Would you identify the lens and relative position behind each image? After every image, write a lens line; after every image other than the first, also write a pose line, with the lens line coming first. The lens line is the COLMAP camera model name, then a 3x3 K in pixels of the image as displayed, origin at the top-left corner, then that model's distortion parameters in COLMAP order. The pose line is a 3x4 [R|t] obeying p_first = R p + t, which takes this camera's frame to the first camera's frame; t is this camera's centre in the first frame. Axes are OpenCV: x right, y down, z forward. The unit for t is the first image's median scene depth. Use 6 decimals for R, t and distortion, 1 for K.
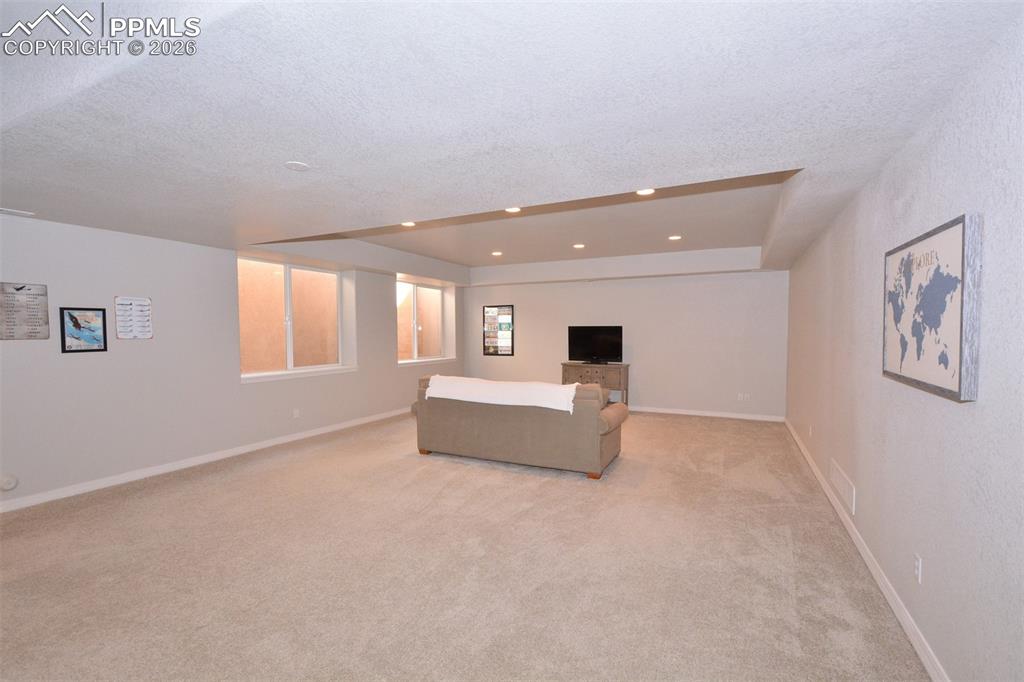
lens RADIAL K [[448.0, 0, 508.7], [0, 448.0, 351.1], [0, 0, 1]] dist [0.002487, -0.005541]
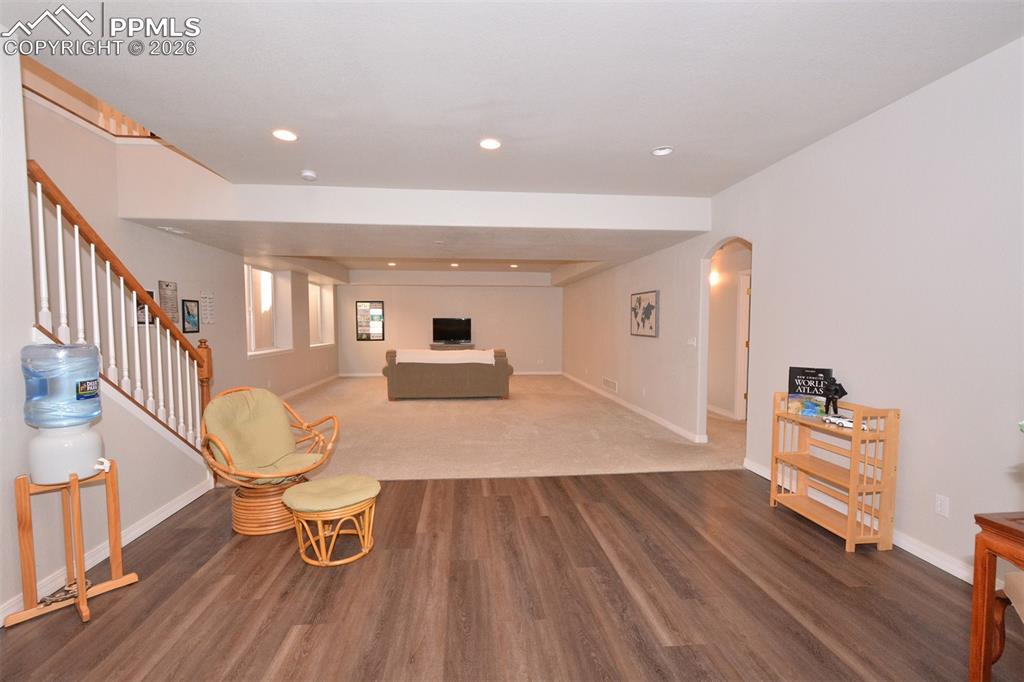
lens RADIAL K [[448.0, 0, 508.7], [0, 448.0, 351.1], [0, 0, 1]] dist [0.002487, -0.005541]
pose [[0.843321, -0.028401, 0.536658, -0.413226], [0.020215, 0.999572, 0.021133, 0.022447], [-0.537029, -0.006973, 0.843535, -0.307095]]
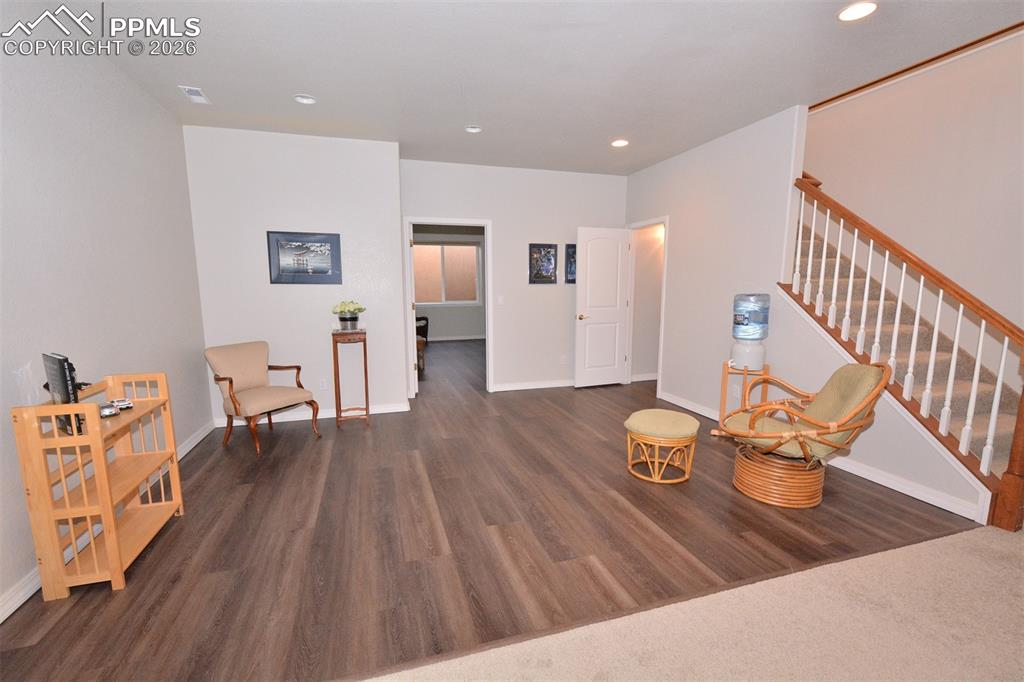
lens RADIAL K [[448.0, 0, 508.7], [0, 448.0, 351.1], [0, 0, 1]] dist [0.002487, -0.005541]
pose [[-0.720112, 0.106391, -0.685652, -0.001131], [-0.024816, 0.983593, 0.178686, 0.001191], [0.693414, 0.145690, -0.705657, 0.199108]]
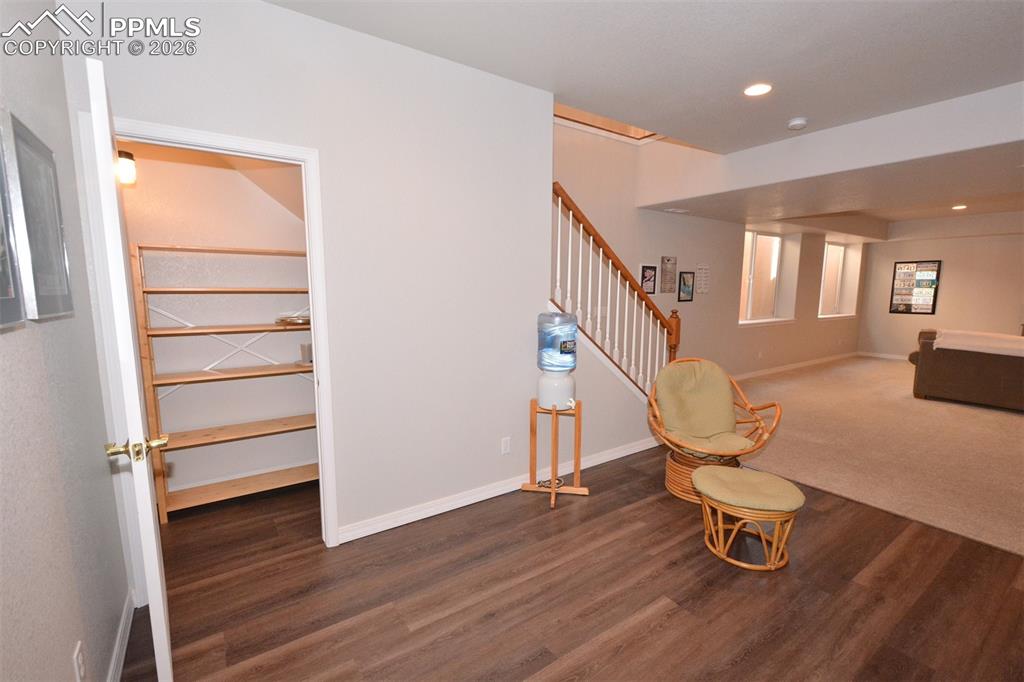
lens RADIAL K [[448.0, 0, 508.7], [0, 448.0, 351.1], [0, 0, 1]] dist [0.002487, -0.005541]
pose [[0.876920, 0.070198, -0.475482, -0.352612], [-0.023963, 0.994432, 0.102619, 0.013024], [0.480038, -0.078595, 0.873720, -0.292553]]
